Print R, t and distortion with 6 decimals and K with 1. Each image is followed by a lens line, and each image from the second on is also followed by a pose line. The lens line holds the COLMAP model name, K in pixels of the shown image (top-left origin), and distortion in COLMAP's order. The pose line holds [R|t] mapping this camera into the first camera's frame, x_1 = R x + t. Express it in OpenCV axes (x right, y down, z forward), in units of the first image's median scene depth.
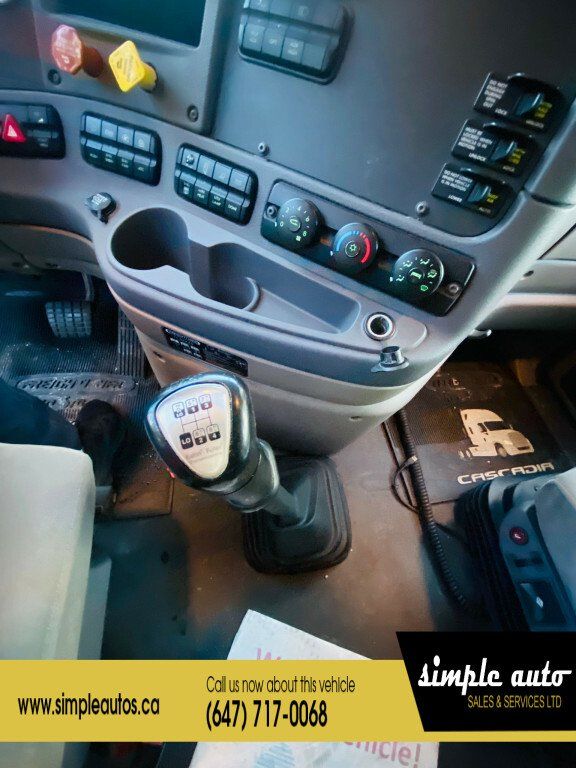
lens RADIAL K [[307.0, 0, 288.0], [0, 307.0, 384.0], [0, 0, 1]] dist [0.014897, -0.019345]
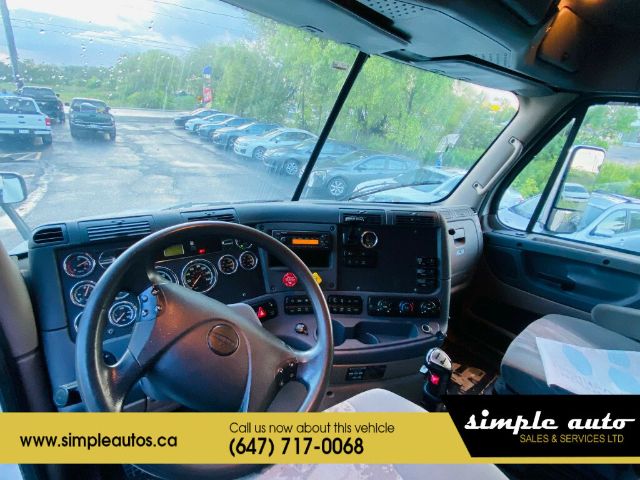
lens RADIAL K [[322.9, 0, 320.0], [0, 322.9, 240.0], [0, 0, 1]] dist [0.004545, -0.000914]
pose [[0.842564, -0.242463, 0.480933, -1.643897], [0.471633, 0.763352, -0.441426, 0.043259], [-0.260092, 0.598754, 0.757526, -1.391071]]
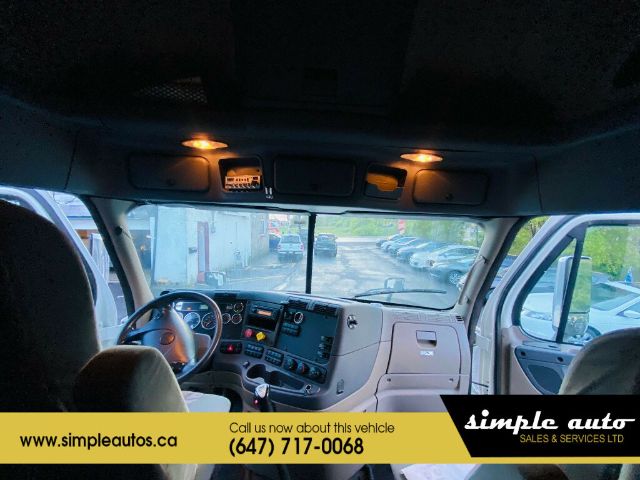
lens RADIAL K [[255.8, 0, 320.0], [0, 255.8, 240.0], [0, 0, 1]] dist [0.014897, -0.019345]
pose [[0.990532, -0.109403, -0.082930, 0.867623], [-0.009909, 0.545530, -0.838033, 1.443694], [0.136924, 0.830920, 0.539281, -2.190057]]
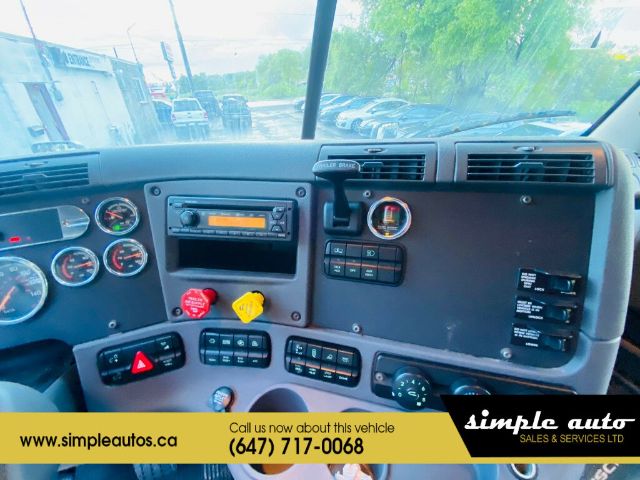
lens RADIAL K [[255.8, 0, 320.0], [0, 255.8, 240.0], [0, 0, 1]] dist [0.014897, -0.019345]
pose [[0.956374, -0.261455, 0.130346, -0.258535], [0.292011, 0.841969, -0.453671, -0.607473], [0.008867, 0.471942, 0.881585, -0.114642]]
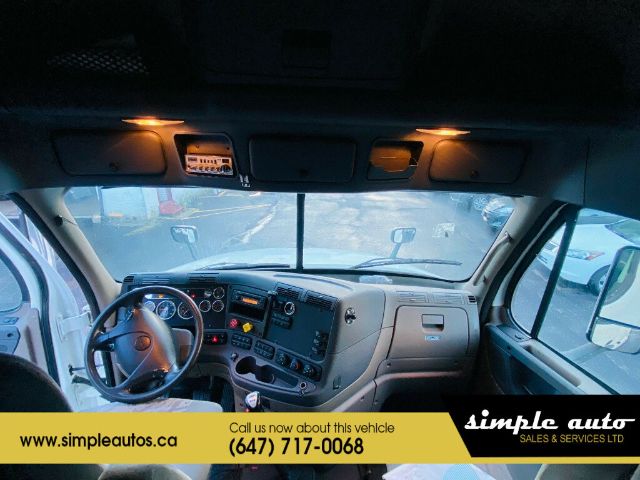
lens RADIAL K [[322.9, 0, 320.0], [0, 322.9, 240.0], [0, 0, 1]] dist [0.004545, -0.000914]
pose [[0.990204, -0.104258, -0.092875, 0.982418], [0.017685, 0.753458, -0.657258, 0.998143], [0.138502, 0.649177, 0.747921, -2.864573]]
